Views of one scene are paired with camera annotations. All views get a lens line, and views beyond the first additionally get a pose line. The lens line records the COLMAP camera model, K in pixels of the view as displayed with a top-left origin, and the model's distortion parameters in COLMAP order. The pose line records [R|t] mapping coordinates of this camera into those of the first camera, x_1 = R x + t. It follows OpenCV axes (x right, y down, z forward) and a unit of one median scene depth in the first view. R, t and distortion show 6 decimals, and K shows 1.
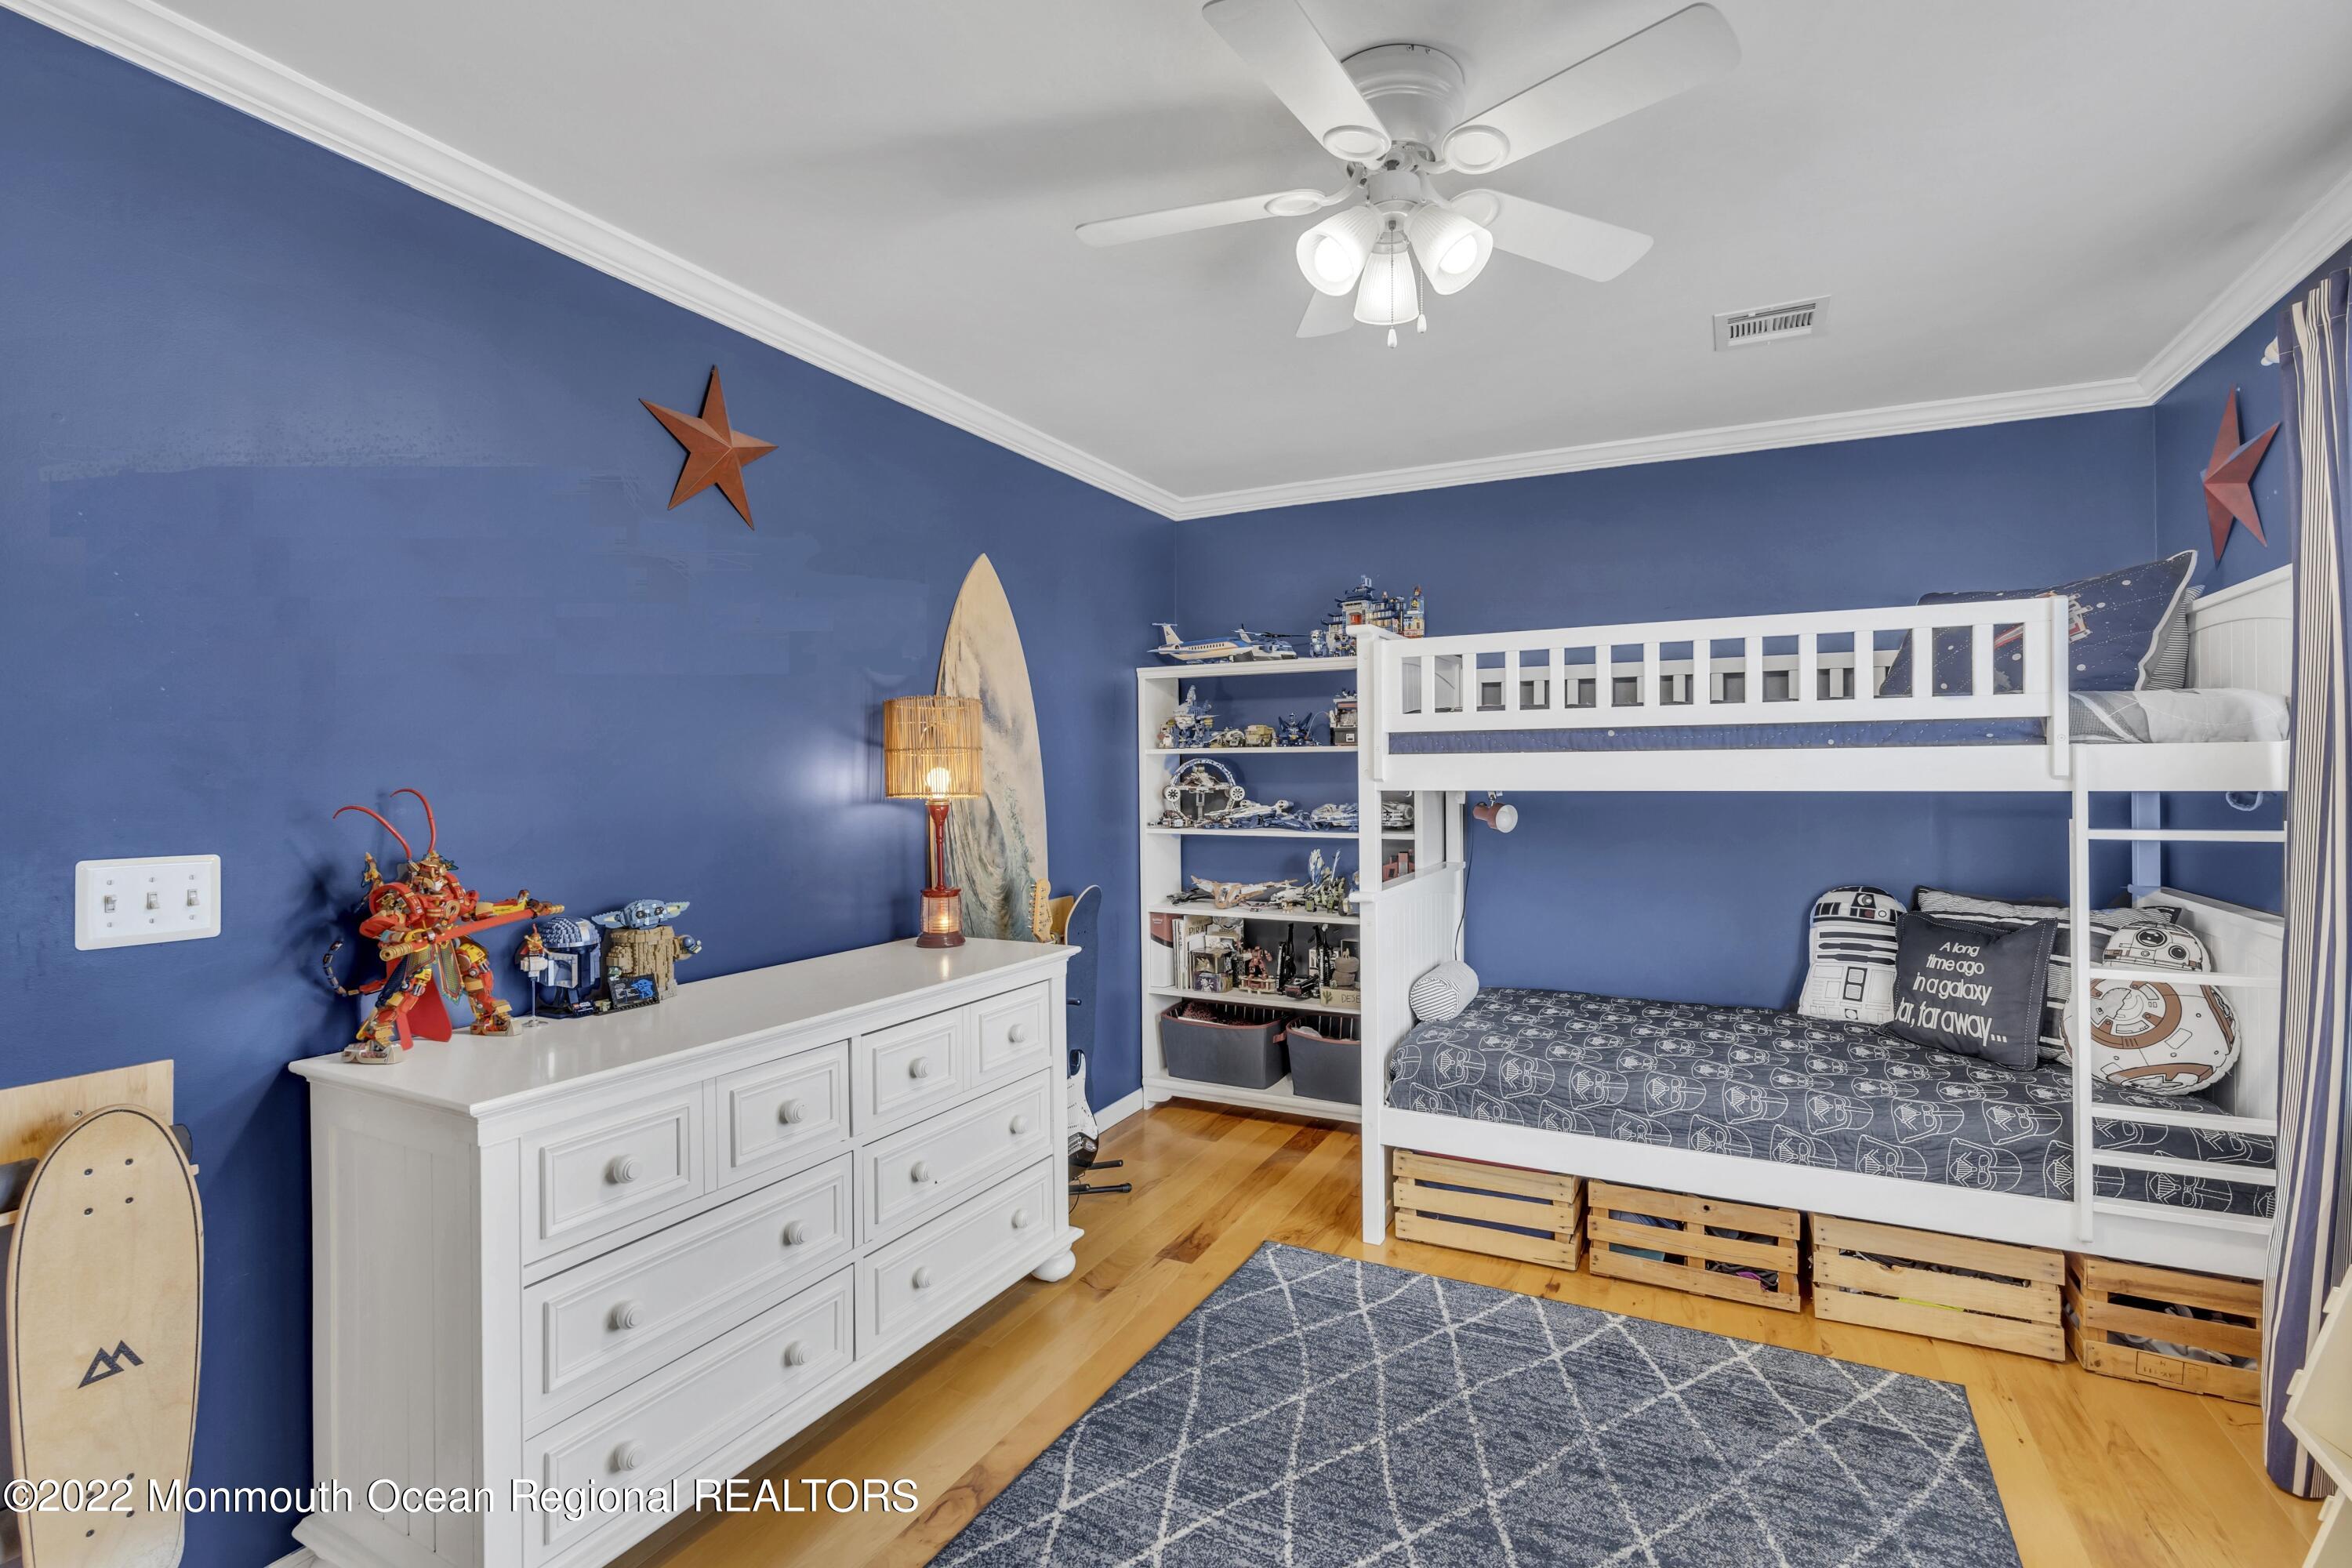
lens RADIAL K [[1063.2, 0, 1179.6], [0, 1063.2, 775.5], [0, 0, 1]] dist [-0.003449, 0.000674]
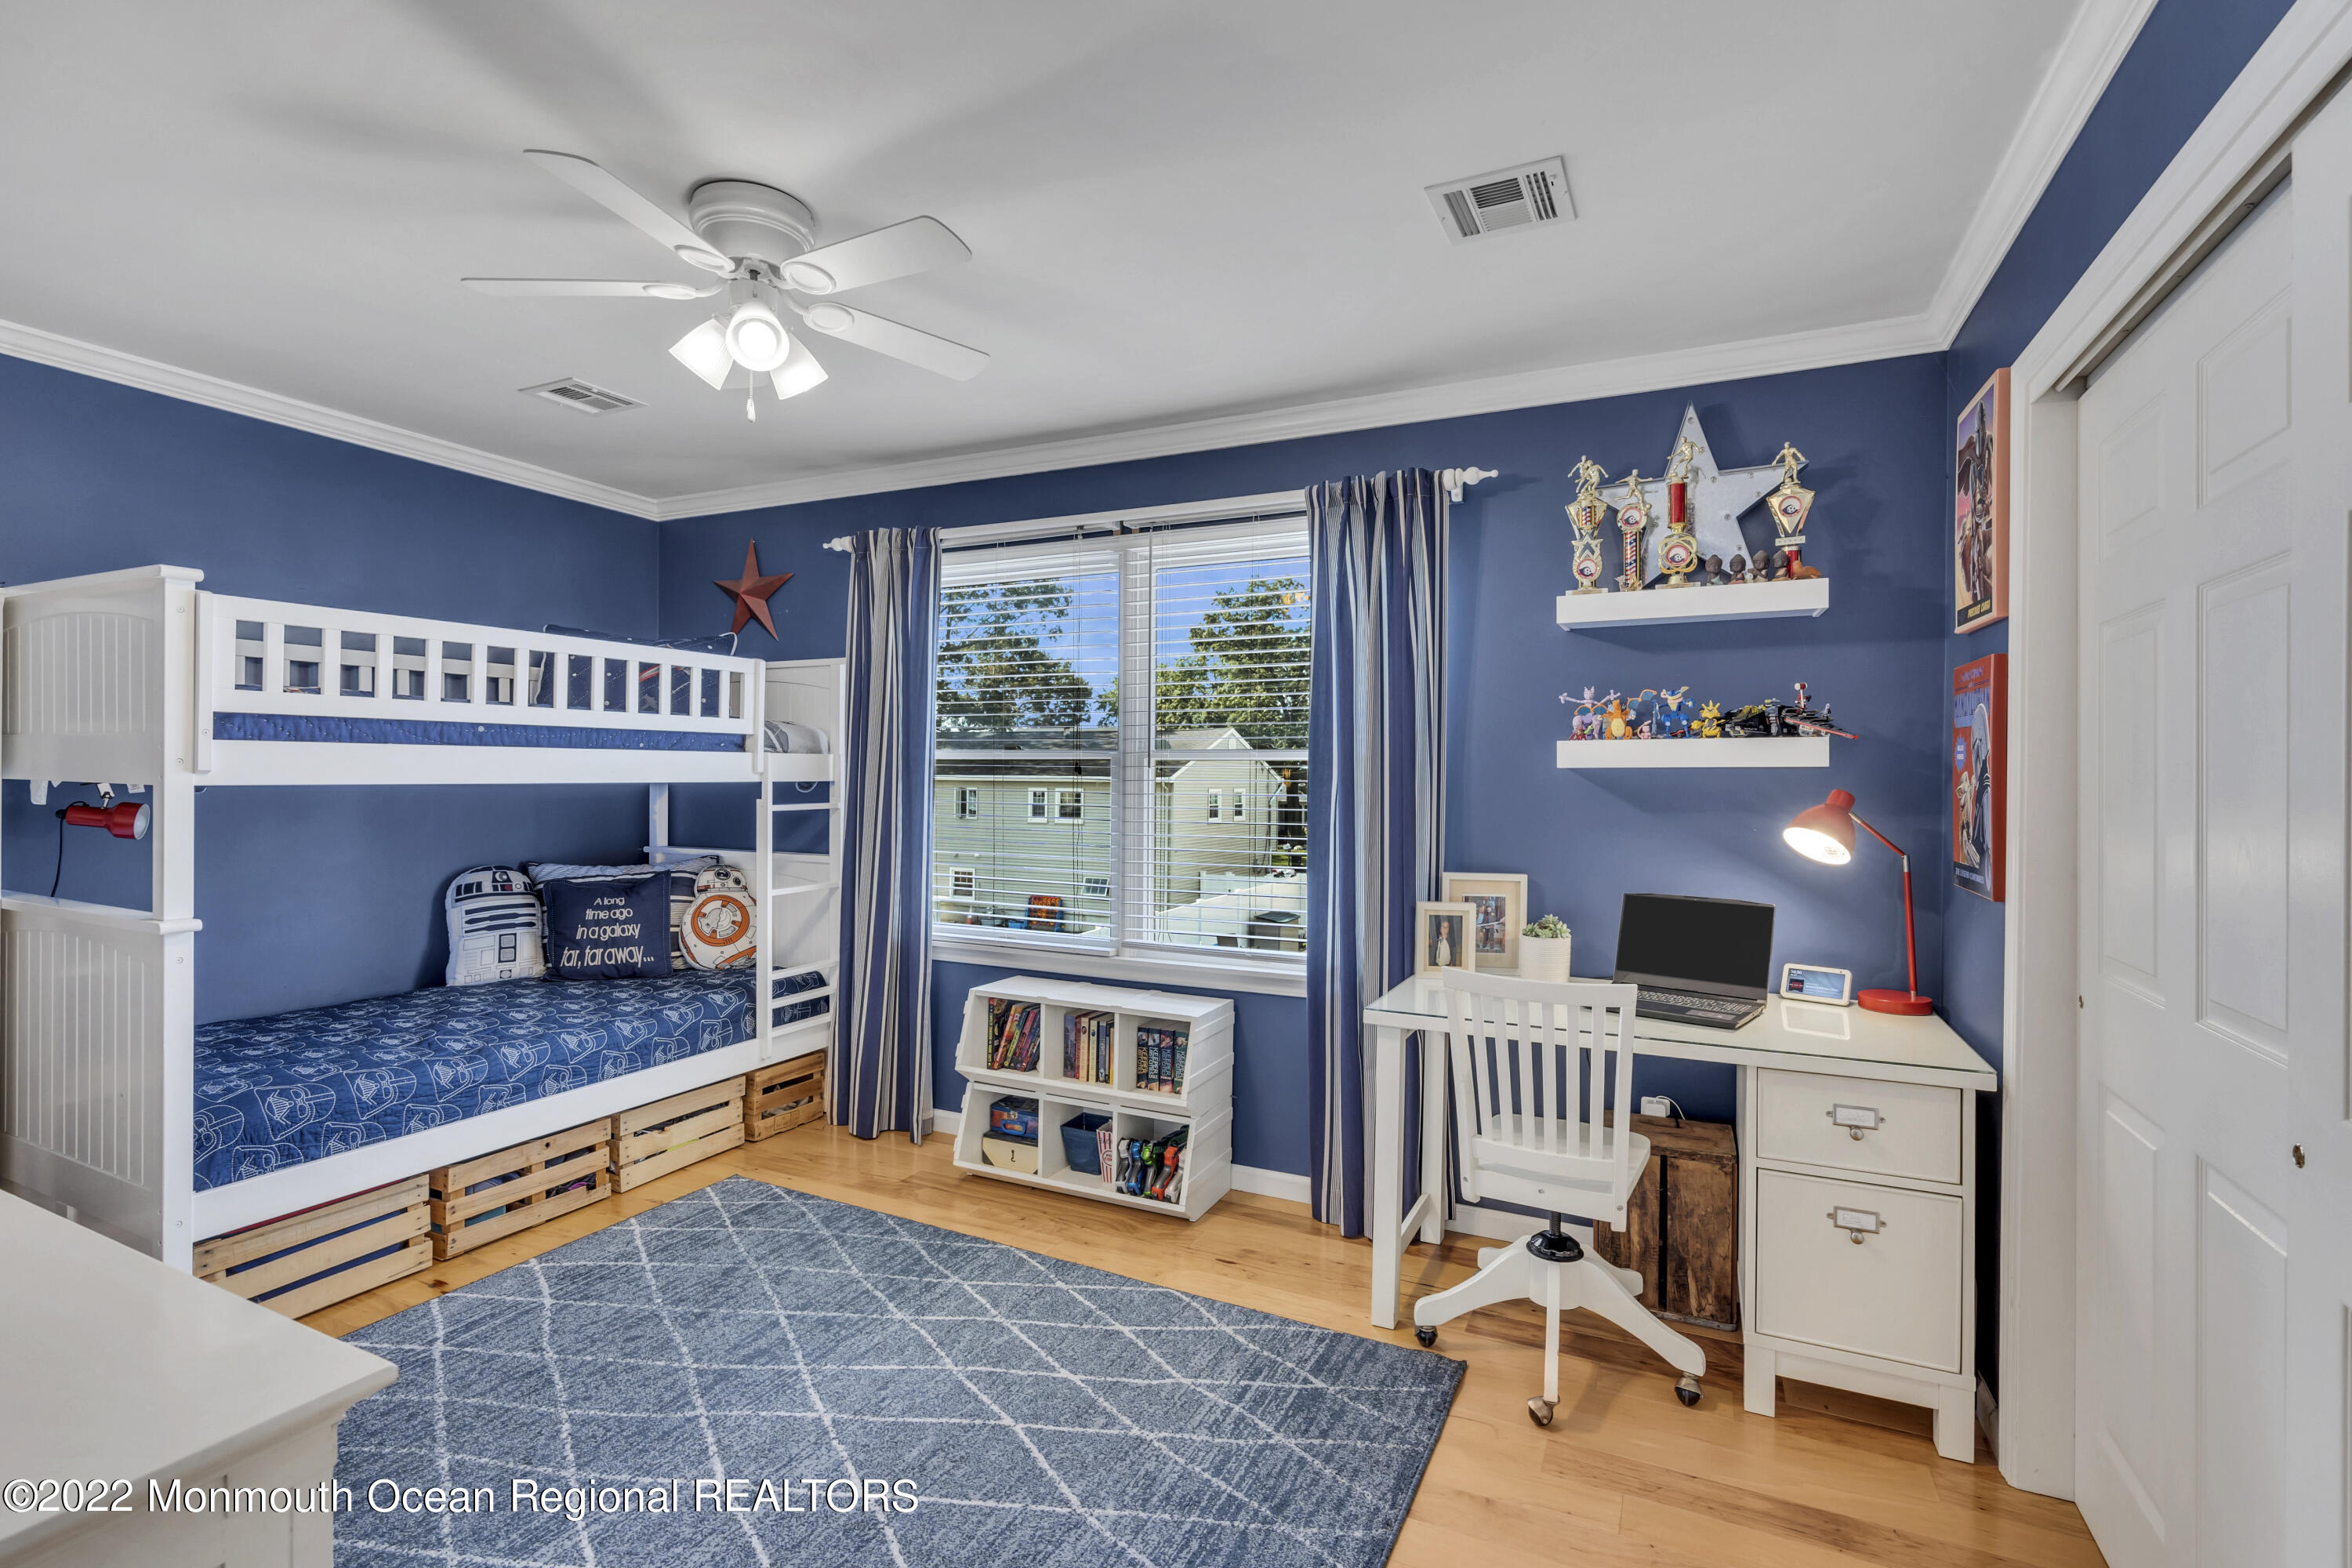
lens RADIAL K [[1063.2, 0, 1183.2], [0, 1063.2, 785.1], [0, 0, 1]] dist [-0.003449, 0.000674]
pose [[-0.014016, -0.007041, 0.999877, -0.648325], [-0.007112, 0.999951, 0.006941, 0.003338], [-0.999876, -0.007014, -0.014065, 0.320665]]
